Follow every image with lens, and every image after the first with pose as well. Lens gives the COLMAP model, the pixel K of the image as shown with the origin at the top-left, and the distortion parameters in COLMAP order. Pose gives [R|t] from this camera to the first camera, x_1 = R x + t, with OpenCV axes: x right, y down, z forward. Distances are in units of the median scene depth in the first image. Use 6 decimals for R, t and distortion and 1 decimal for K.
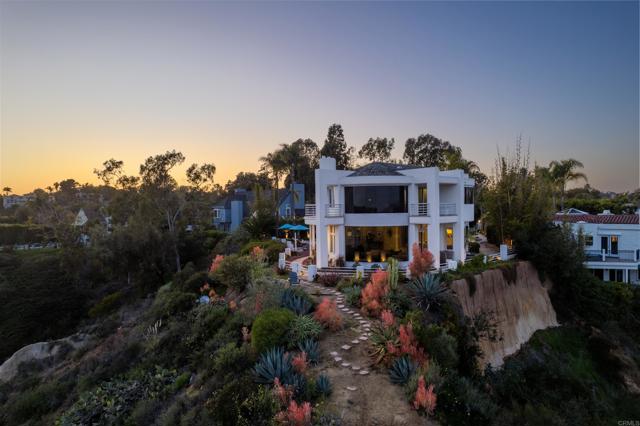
lens RADIAL K [[425.2, 0, 320.0], [0, 425.2, 213.0], [0, 0, 1]] dist [-0.007207, -0.001793]
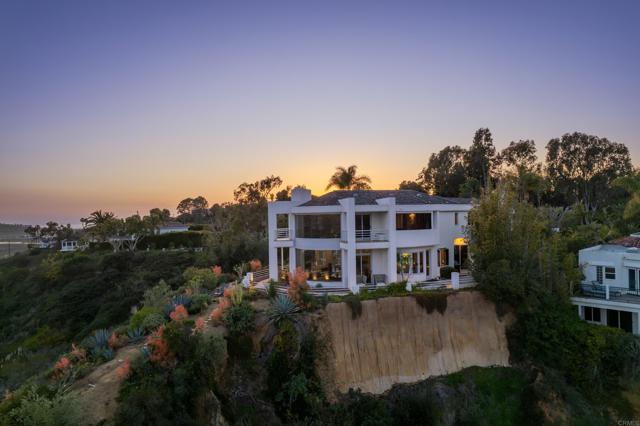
lens RADIAL K [[425.2, 0, 320.0], [0, 425.2, 213.0], [0, 0, 1]] dist [-0.007207, -0.001793]
pose [[0.866752, -0.006284, -0.498699, 0.558448], [0.003574, 0.999973, -0.006388, -0.046830], [0.498726, 0.003755, 0.866751, 0.012312]]
